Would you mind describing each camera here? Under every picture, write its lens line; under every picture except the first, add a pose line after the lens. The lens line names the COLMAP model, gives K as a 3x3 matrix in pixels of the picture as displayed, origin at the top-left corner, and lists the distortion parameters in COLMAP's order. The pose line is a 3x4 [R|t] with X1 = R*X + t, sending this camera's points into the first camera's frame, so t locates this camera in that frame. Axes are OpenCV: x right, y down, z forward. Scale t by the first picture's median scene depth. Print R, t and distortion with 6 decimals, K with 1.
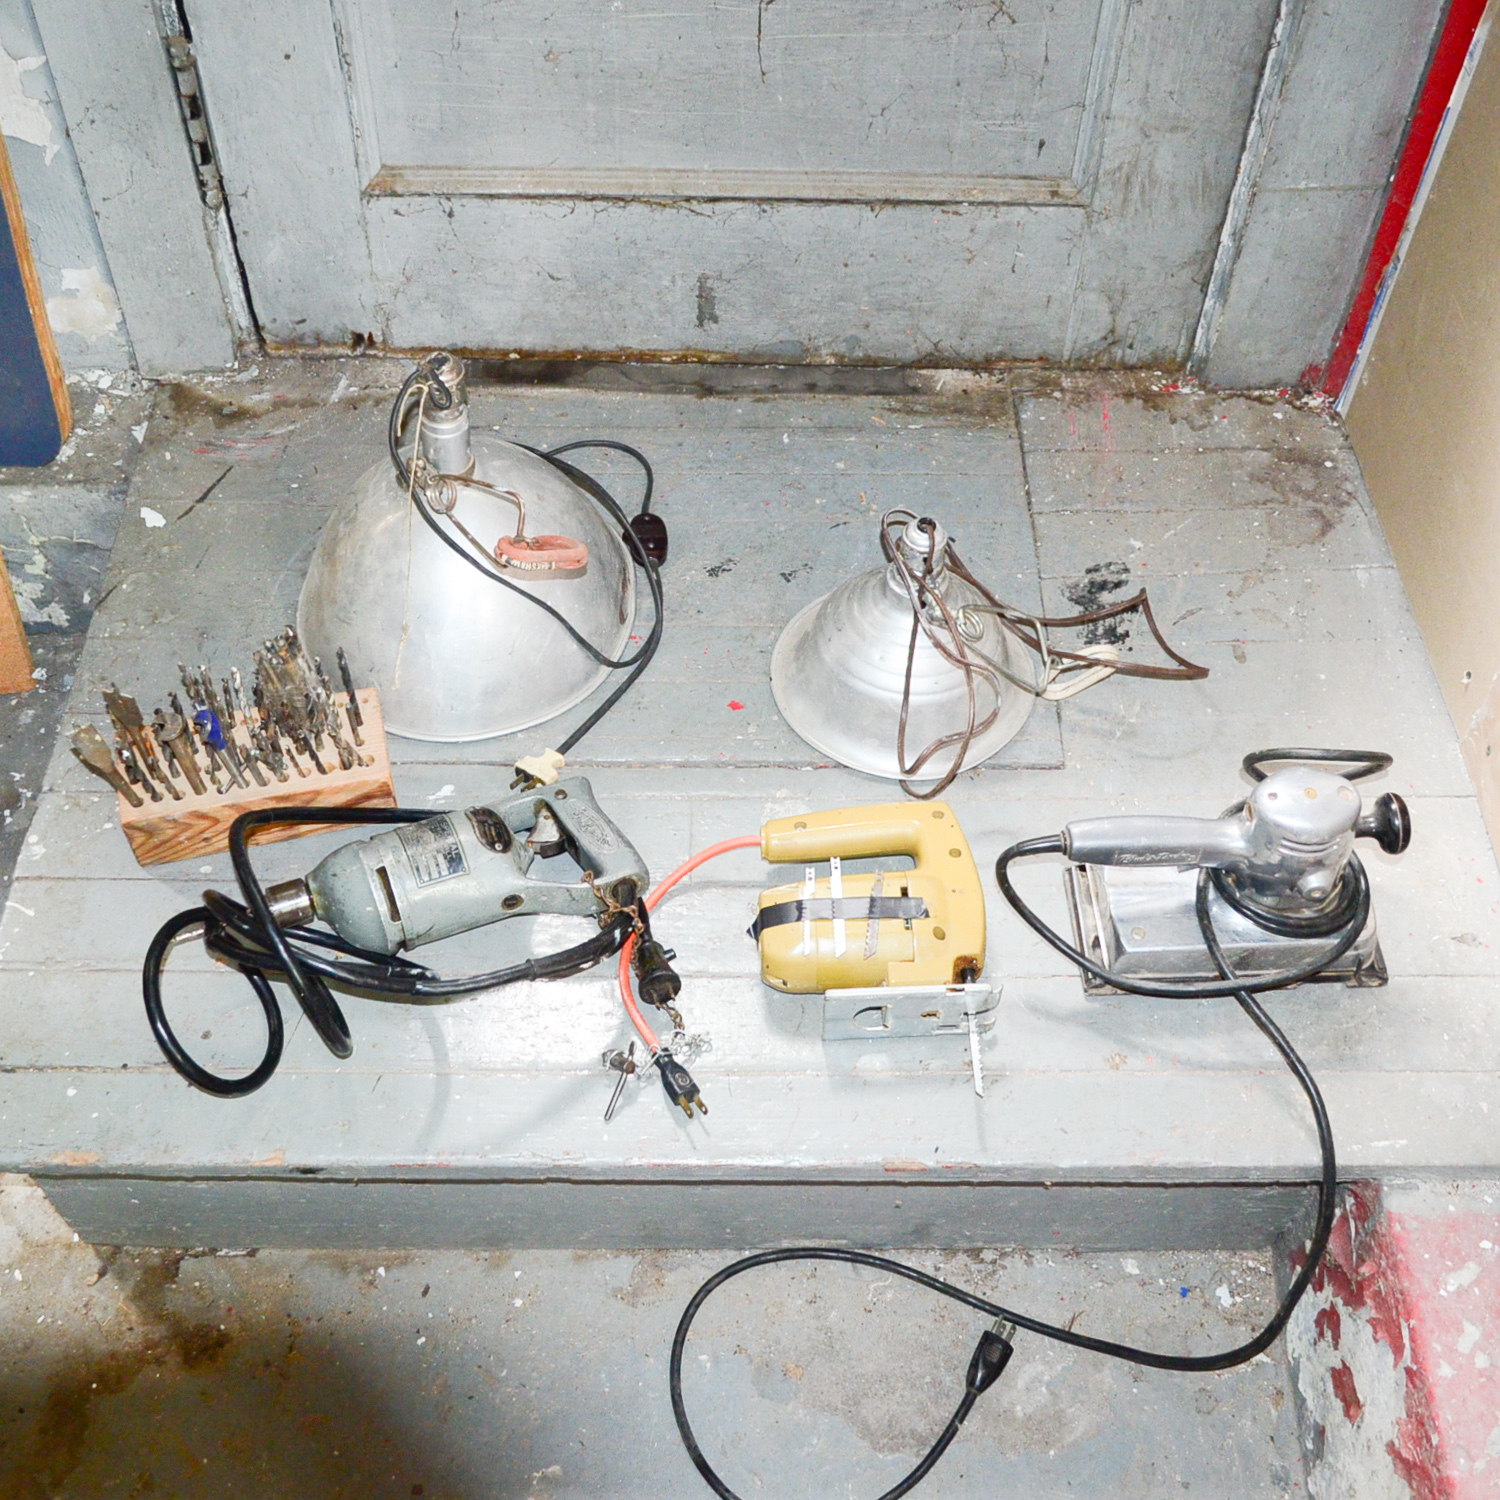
lens RADIAL K [[1970.8, 0, 750.0], [0, 1970.8, 750.0], [0, 0, 1]] dist [-0.003520, -0.011089]
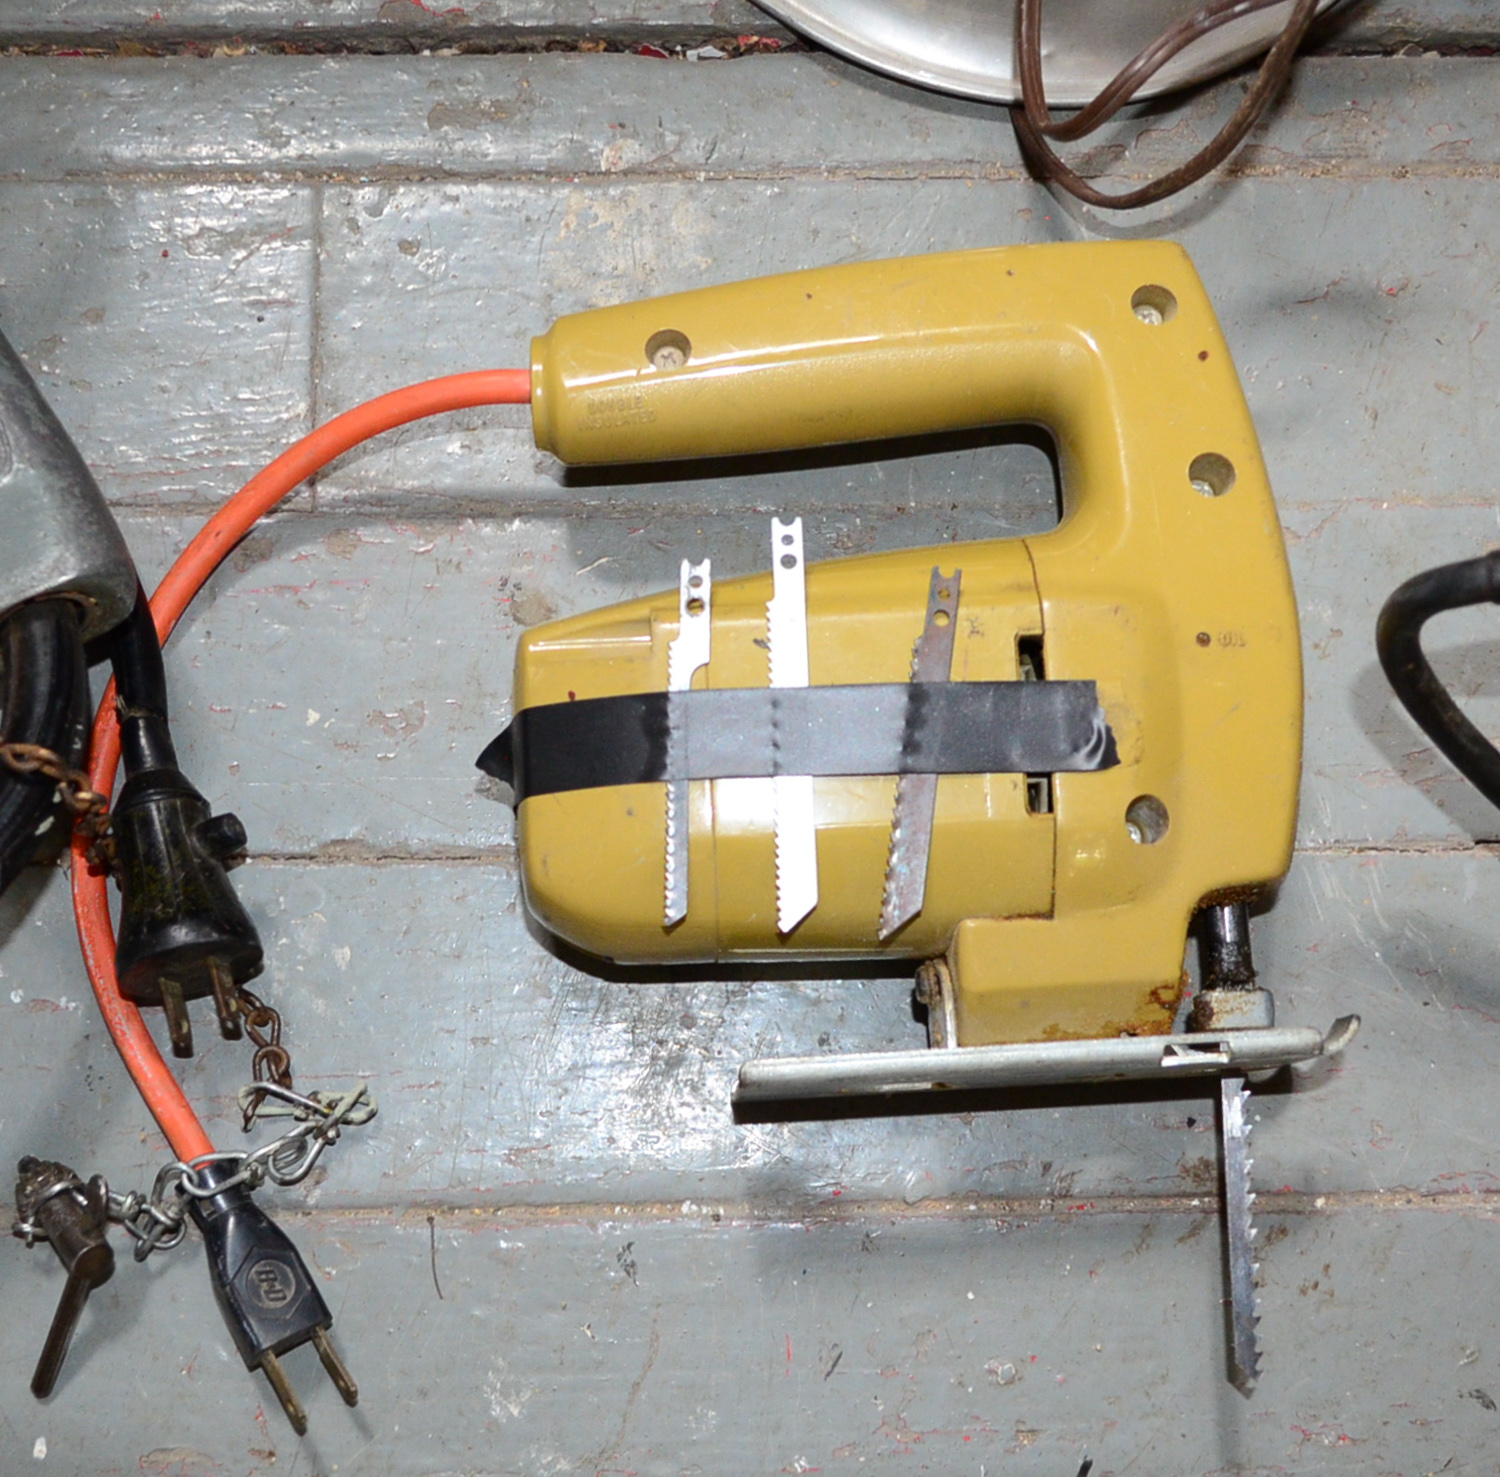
lens RADIAL K [[1921.5, 0, 719.8], [0, 1921.5, 738.6], [0, 0, 1]] dist [0.009298, 0.036964]
pose [[0.999983, -0.005673, 0.000908, 0.030762], [0.004370, 0.853627, 0.520867, -0.054757], [-0.003729, -0.520855, 0.853637, 0.691836]]
